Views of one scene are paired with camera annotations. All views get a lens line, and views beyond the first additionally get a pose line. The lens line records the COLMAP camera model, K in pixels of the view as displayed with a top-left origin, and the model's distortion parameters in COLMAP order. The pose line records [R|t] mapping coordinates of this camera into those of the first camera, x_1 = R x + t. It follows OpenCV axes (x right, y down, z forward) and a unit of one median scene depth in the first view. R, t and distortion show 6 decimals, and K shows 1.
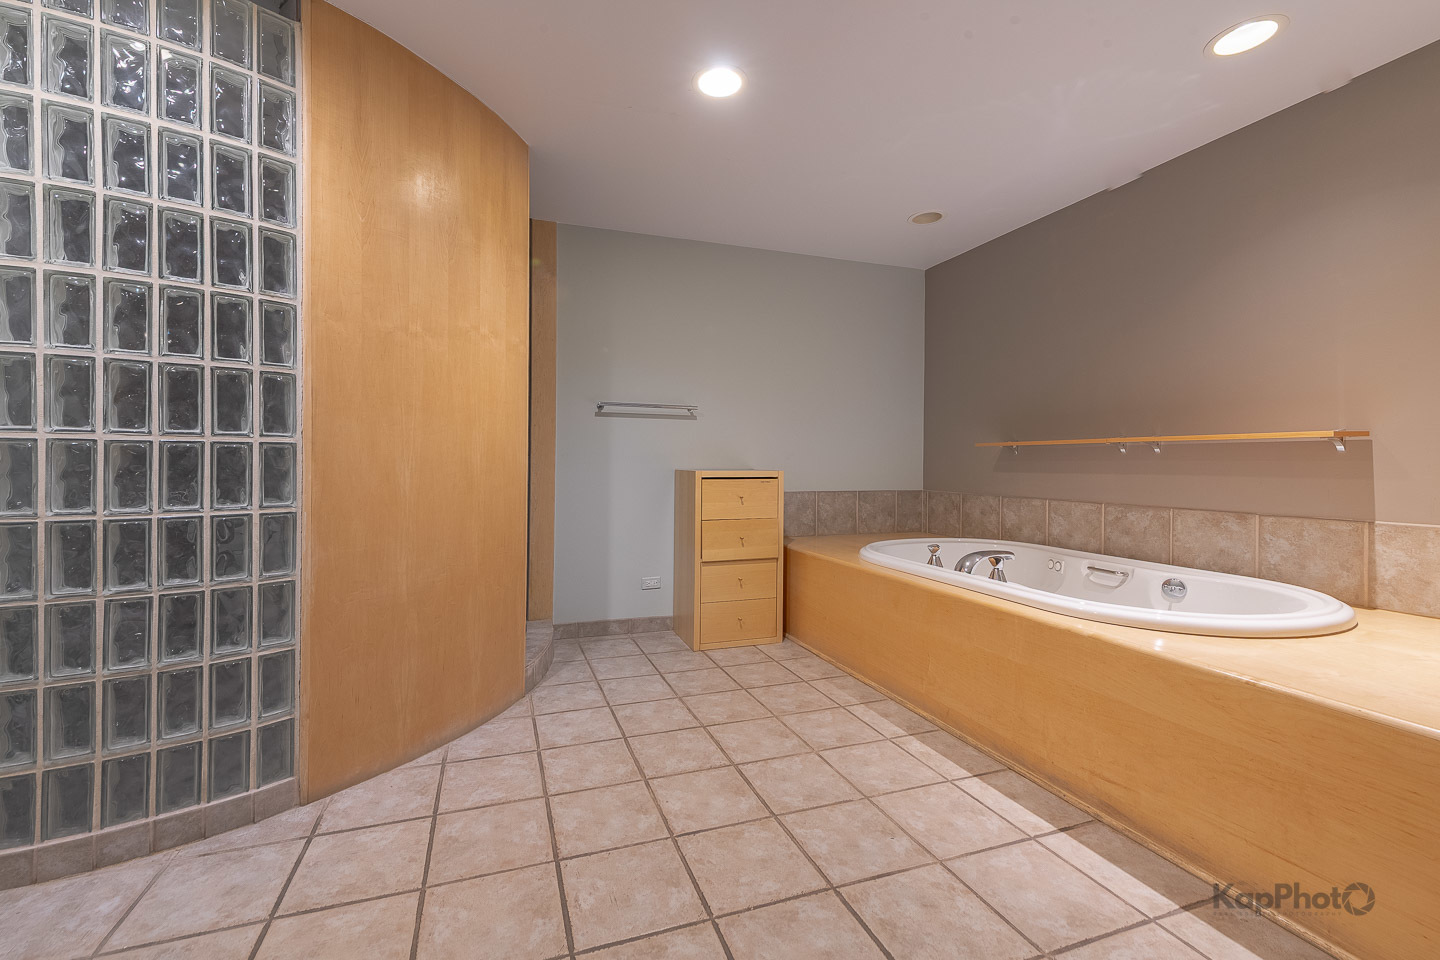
lens RADIAL K [[579.9, 0, 718.5], [0, 579.9, 464.9], [0, 0, 1]] dist [0.013980, -0.000128]
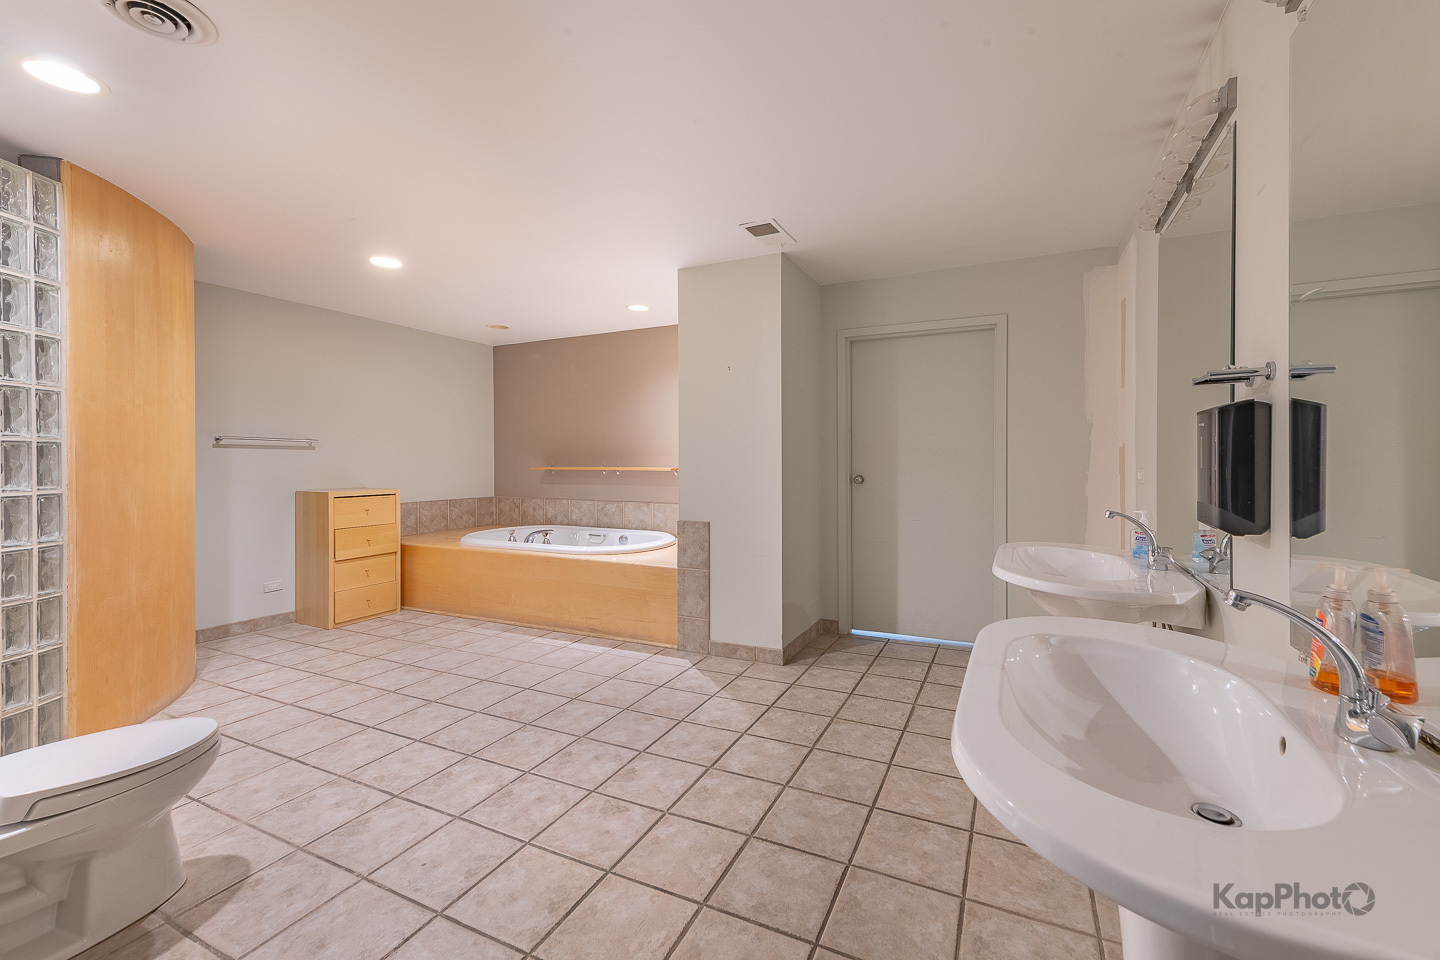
lens RADIAL K [[579.9, 0, 718.5], [0, 579.9, 464.9], [0, 0, 1]] dist [0.013980, -0.000128]
pose [[0.724883, -0.012593, 0.688757, -0.390277], [0.008625, 0.999920, 0.009204, -0.071181], [-0.688818, -0.000732, 0.724934, -0.715432]]
